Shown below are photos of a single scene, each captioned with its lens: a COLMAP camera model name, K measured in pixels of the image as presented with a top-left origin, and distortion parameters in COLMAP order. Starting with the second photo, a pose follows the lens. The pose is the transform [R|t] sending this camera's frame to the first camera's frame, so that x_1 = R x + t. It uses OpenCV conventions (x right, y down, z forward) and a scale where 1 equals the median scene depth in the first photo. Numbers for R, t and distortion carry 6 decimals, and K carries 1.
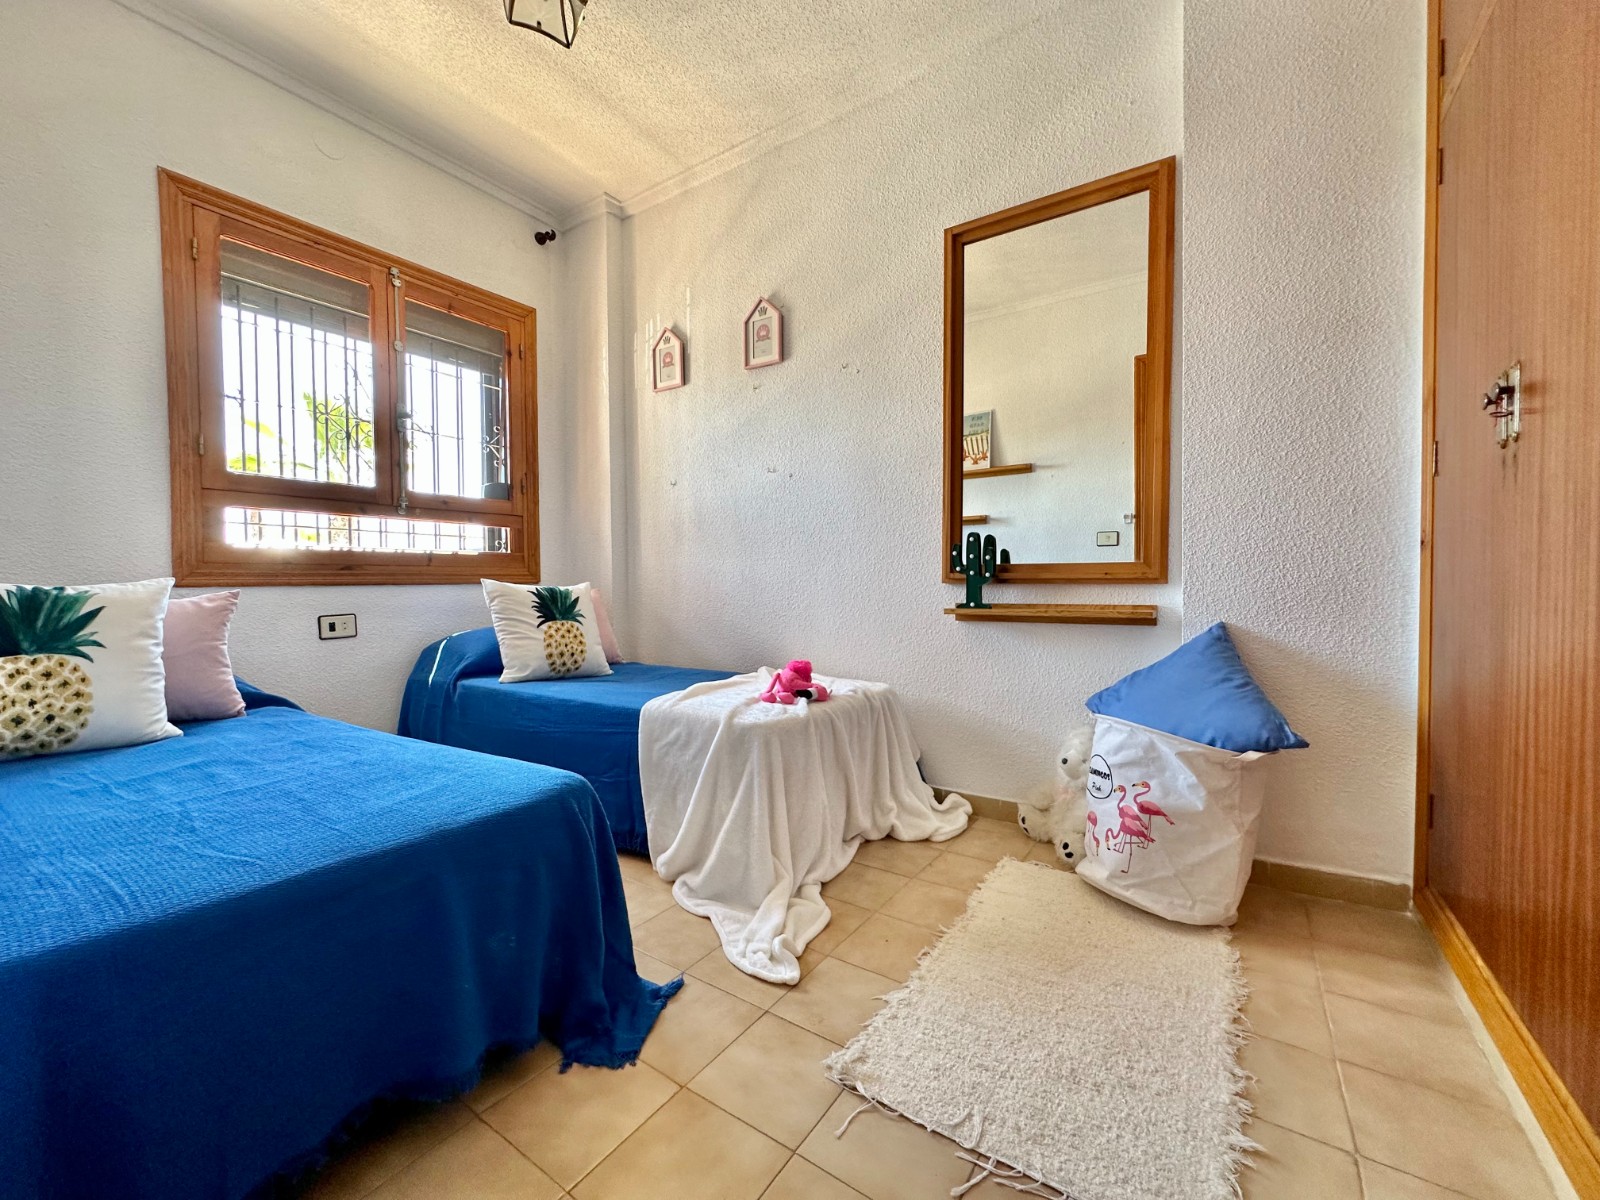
lens RADIAL K [[642.7, 0, 802.3], [0, 642.7, 600.4], [0, 0, 1]] dist [-0.003064, 0.001142]
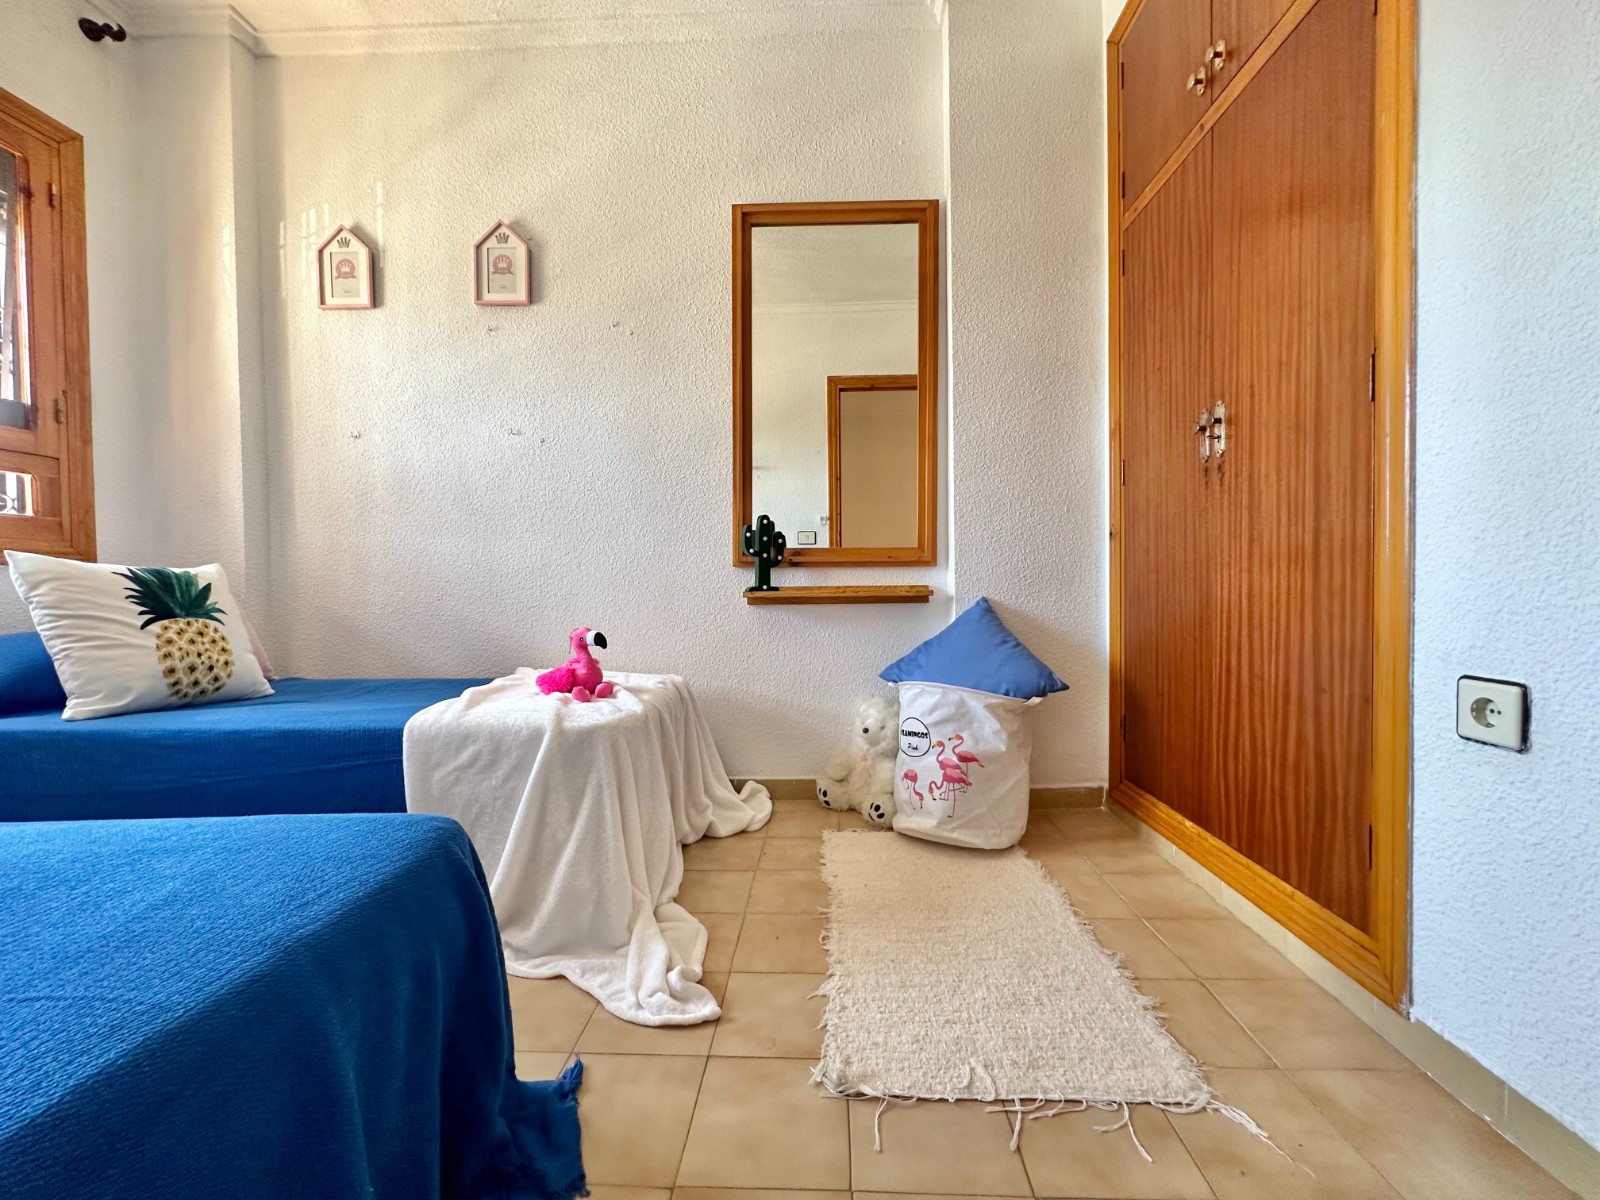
lens RADIAL K [[642.7, 0, 804.0], [0, 642.7, 598.2], [0, 0, 1]] dist [-0.003064, 0.001142]
pose [[0.848112, -0.011209, 0.529698, -0.212280], [0.017323, 0.999828, -0.006577, 0.030239], [-0.529534, 0.014754, 0.848161, 0.122563]]
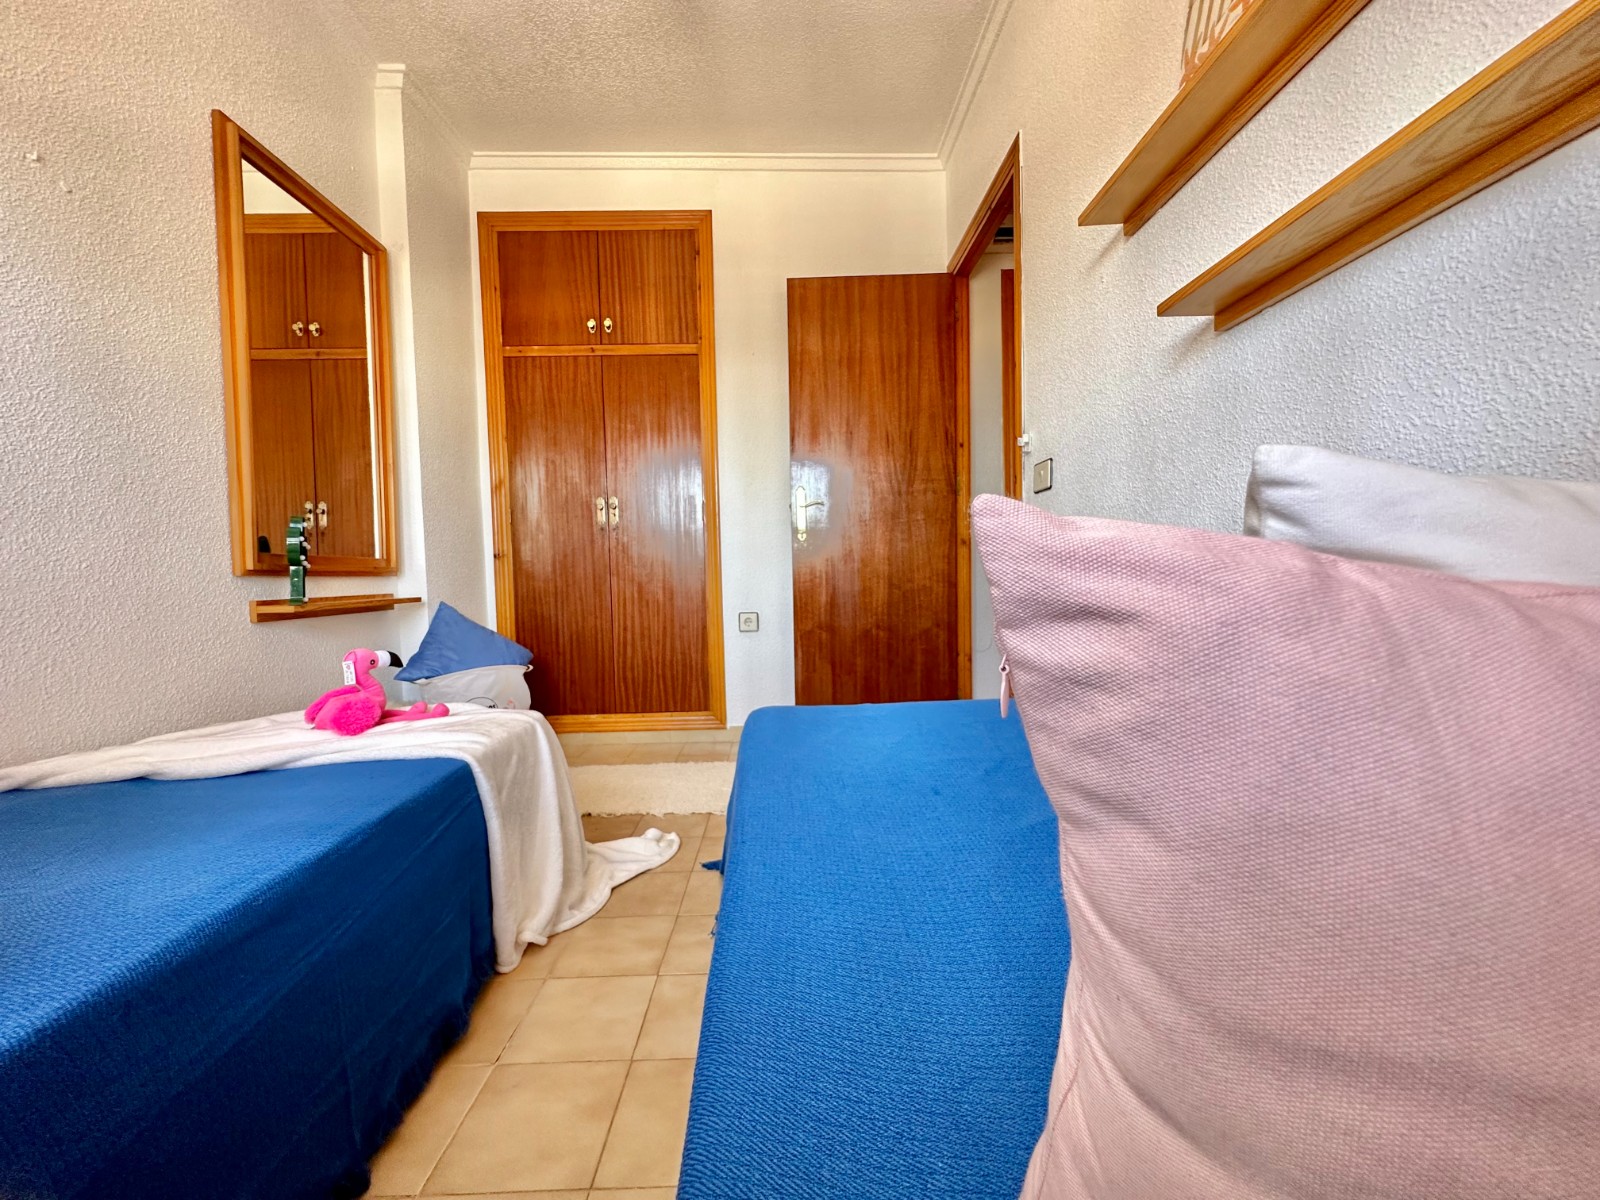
lens RADIAL K [[642.7, 0, 796.8], [0, 642.7, 598.6], [0, 0, 1]] dist [-0.003064, 0.001142]
pose [[-0.580449, -0.013287, 0.814188, -0.810966], [0.046743, 0.997674, 0.049606, -0.006473], [-0.812954, 0.066851, -0.578478, 0.935685]]
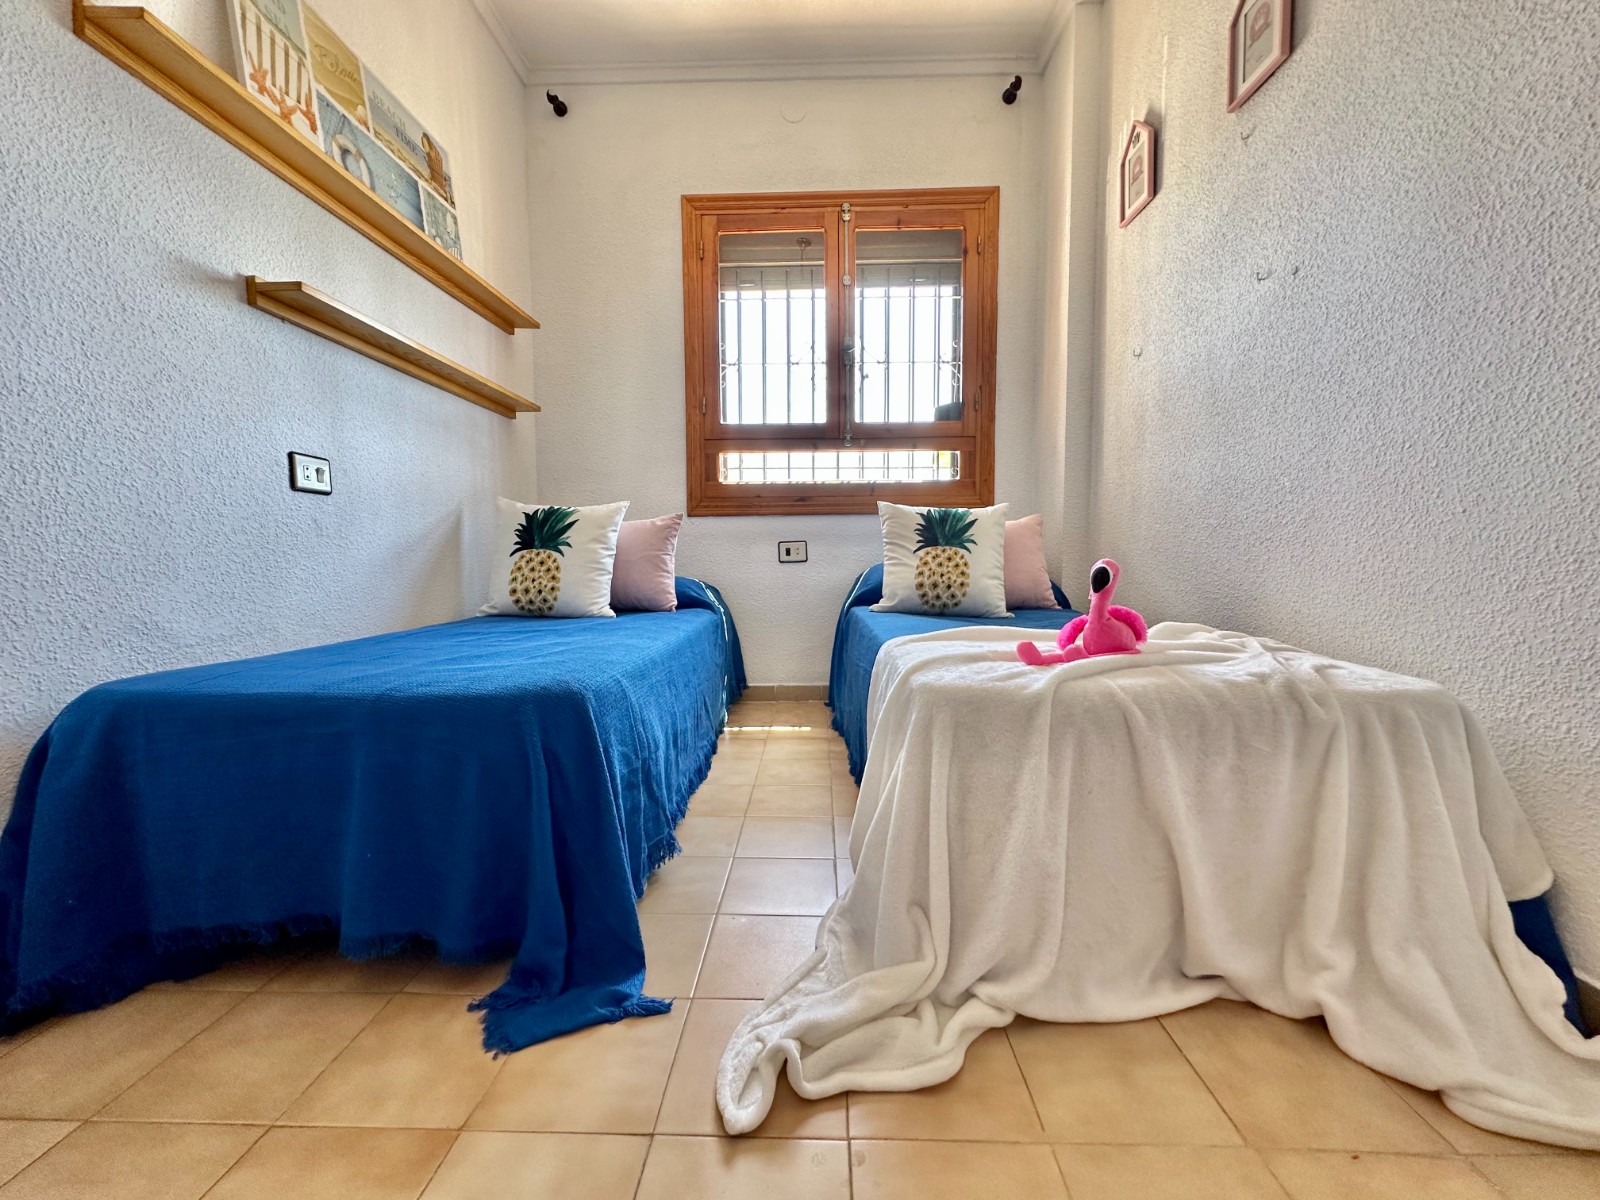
lens RADIAL K [[642.7, 0, 800.5], [0, 642.7, 599.3], [0, 0, 1]] dist [-0.003064, 0.001142]
pose [[0.538123, 0.063451, -0.840475, 0.267333], [-0.021772, 0.997876, 0.061394, 0.060879], [0.842585, -0.014739, 0.538362, 0.445568]]
